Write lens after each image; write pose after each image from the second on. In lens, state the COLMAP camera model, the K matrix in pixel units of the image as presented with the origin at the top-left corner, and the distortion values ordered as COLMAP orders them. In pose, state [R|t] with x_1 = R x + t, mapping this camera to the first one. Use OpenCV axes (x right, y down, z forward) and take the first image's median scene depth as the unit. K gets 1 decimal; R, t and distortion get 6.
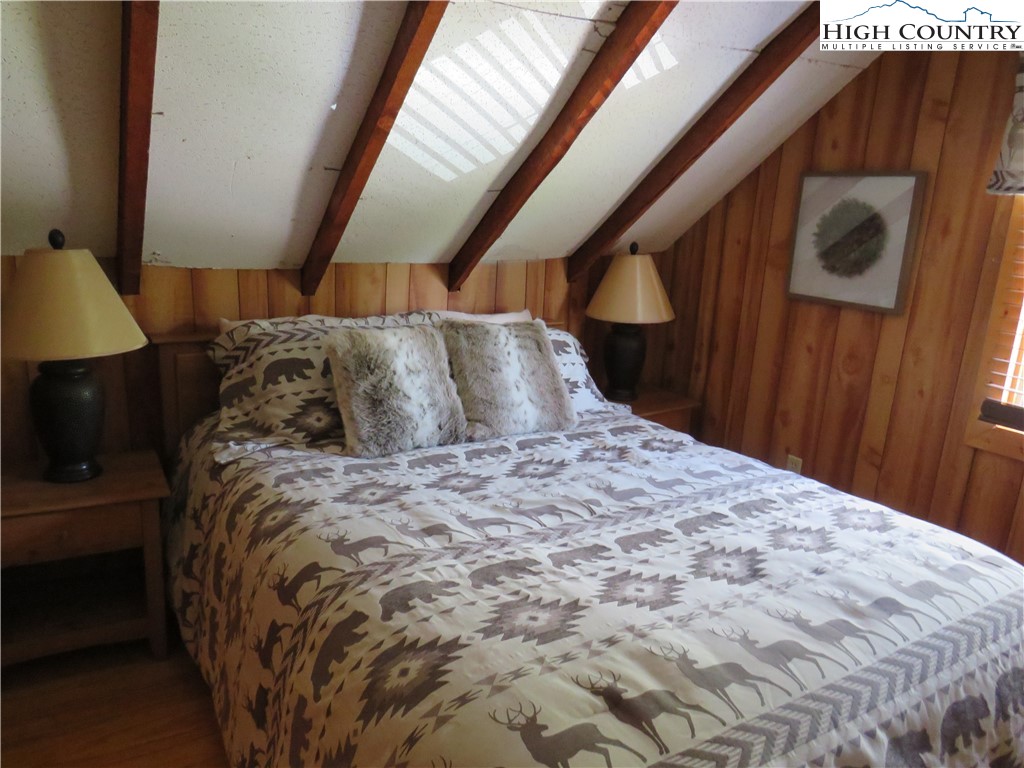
lens RADIAL K [[724.9, 0, 512.0], [0, 724.9, 384.0], [0, 0, 1]] dist [-0.031676, 0.006676]
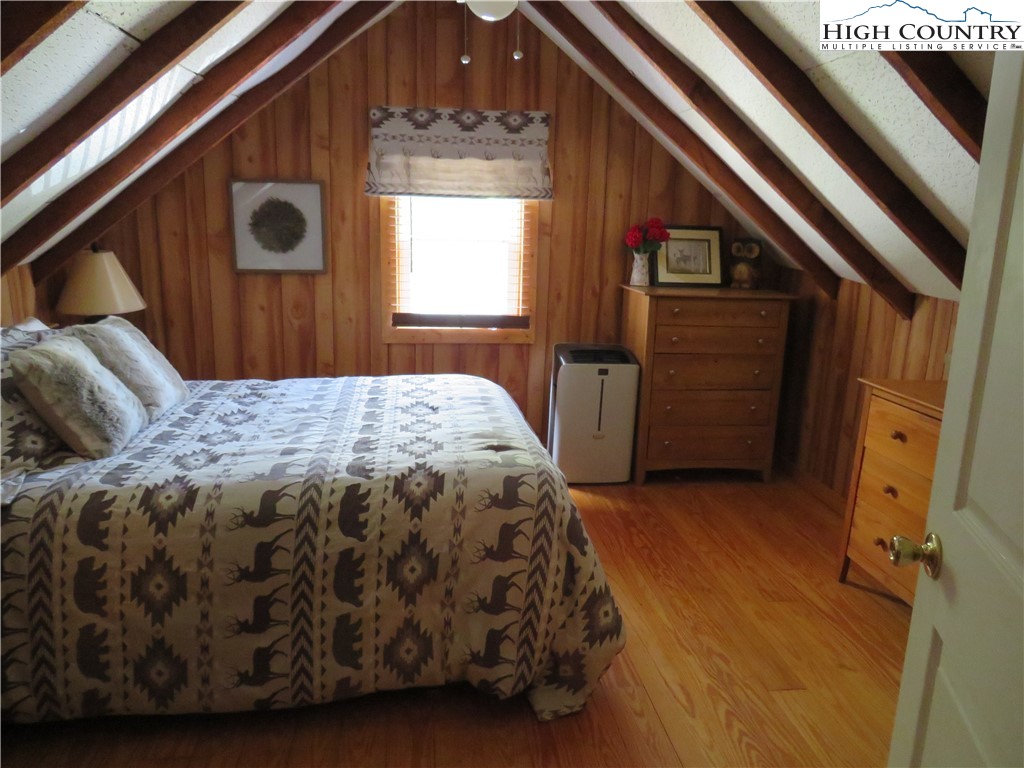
lens RADIAL K [[724.9, 0, 512.0], [0, 724.9, 384.0], [0, 0, 1]] dist [-0.031676, 0.006676]
pose [[0.405037, -0.246962, 0.880315, -0.869655], [0.216923, 0.961295, 0.169873, -0.053314], [-0.888195, 0.122156, 0.442931, -0.019877]]
